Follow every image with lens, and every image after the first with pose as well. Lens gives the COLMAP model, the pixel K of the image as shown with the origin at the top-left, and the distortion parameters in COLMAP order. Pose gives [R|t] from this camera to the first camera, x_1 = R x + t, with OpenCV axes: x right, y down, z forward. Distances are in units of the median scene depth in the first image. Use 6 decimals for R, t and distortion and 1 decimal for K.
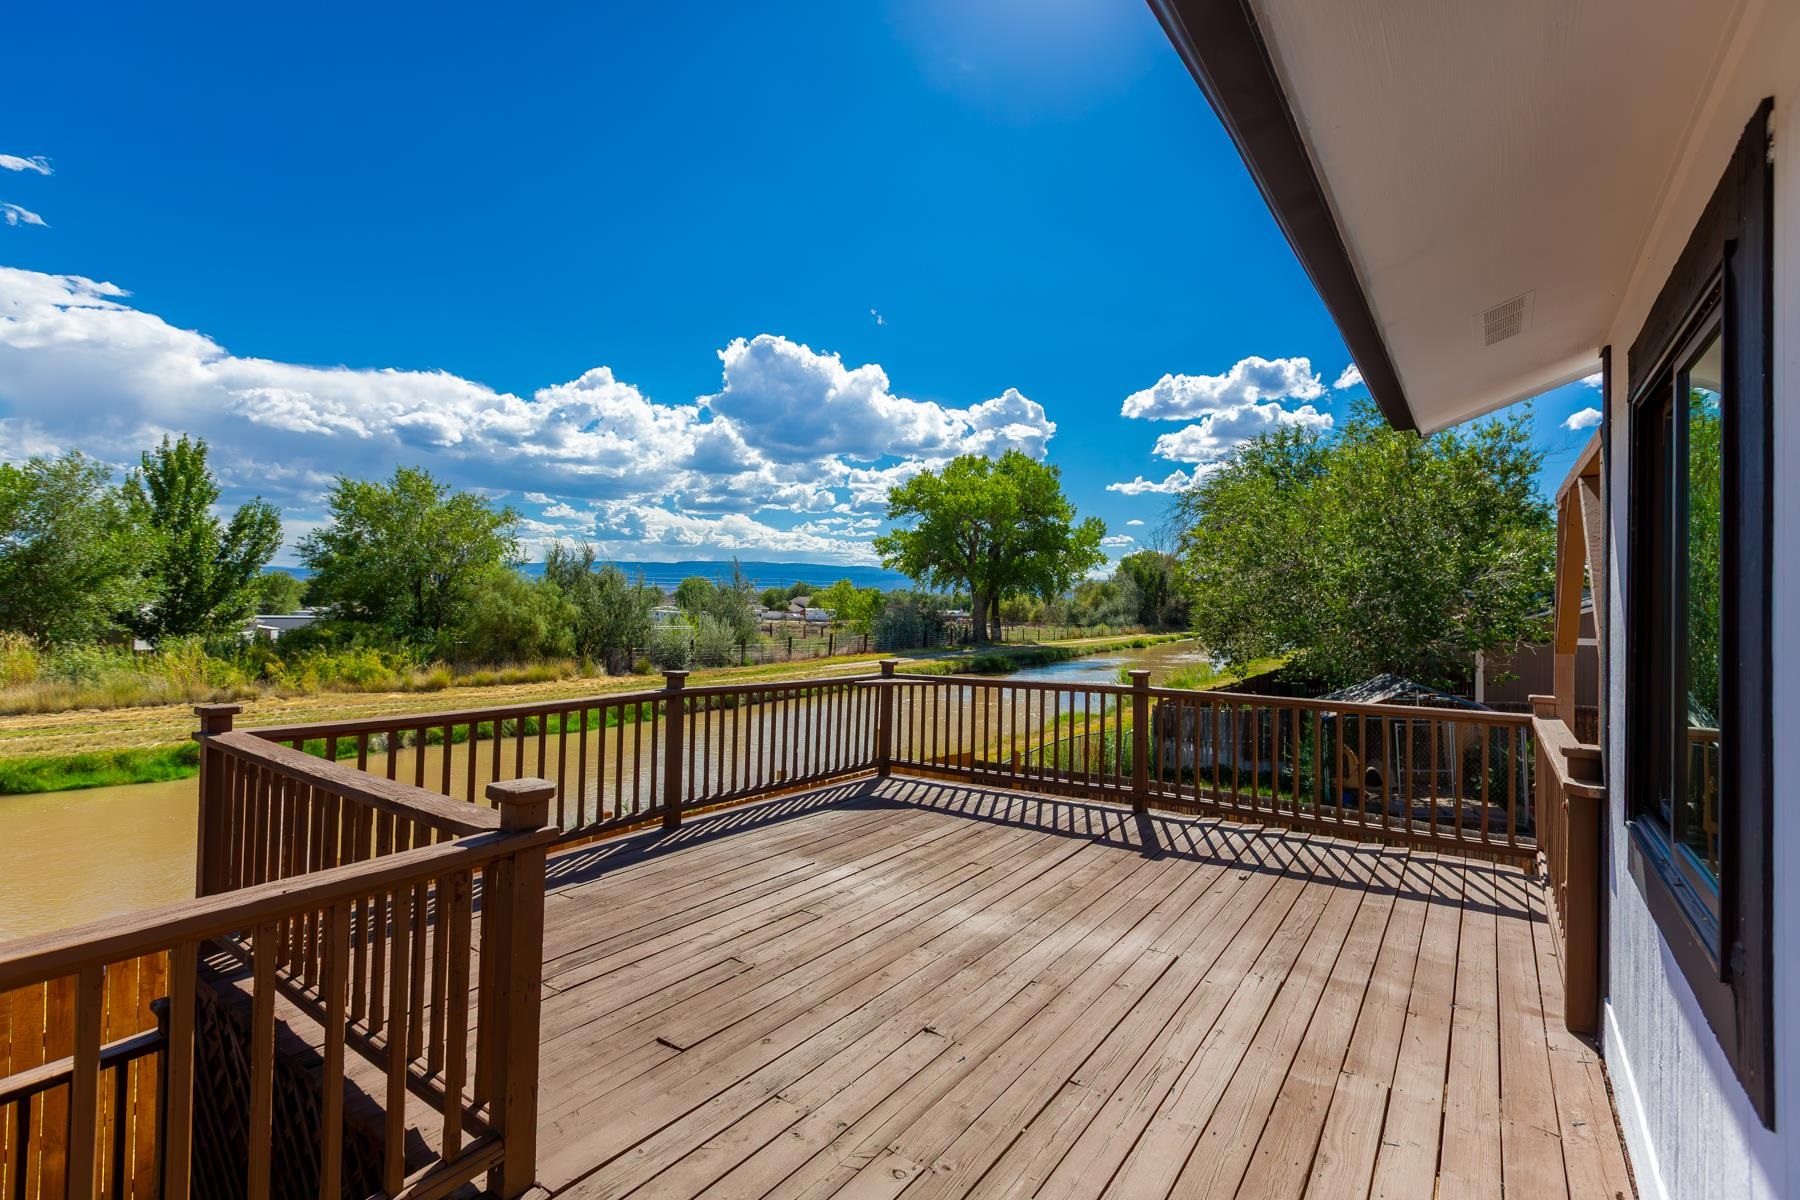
lens RADIAL K [[826.0, 0, 903.8], [0, 826.0, 599.1], [0, 0, 1]] dist [0.004710, 0.000333]
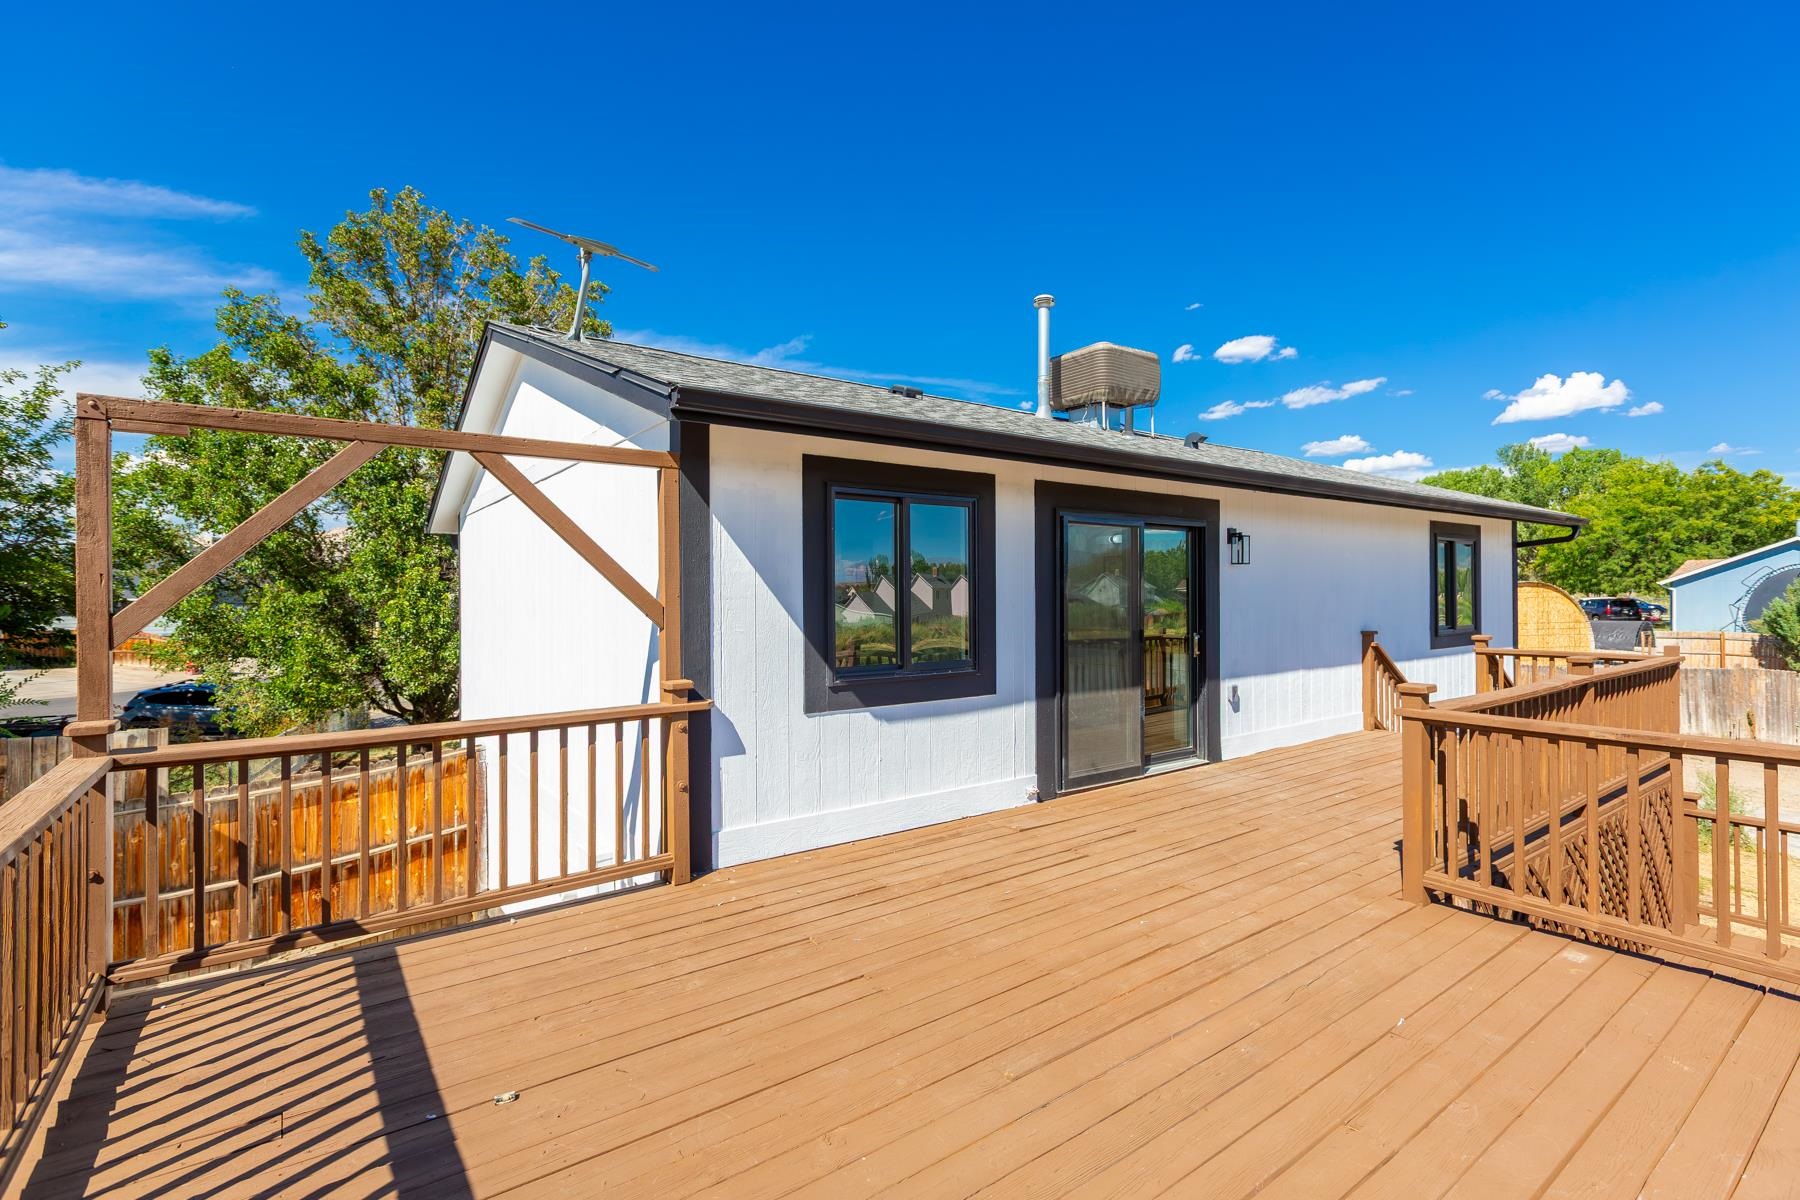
lens RADIAL K [[826.0, 0, 898.6], [0, 826.0, 594.0], [0, 0, 1]] dist [0.004710, 0.000333]
pose [[-0.950763, -0.014540, 0.309578, 0.004983], [-0.017927, 0.999807, -0.008098, 0.010196], [-0.309400, -0.013249, -0.950840, 1.568313]]
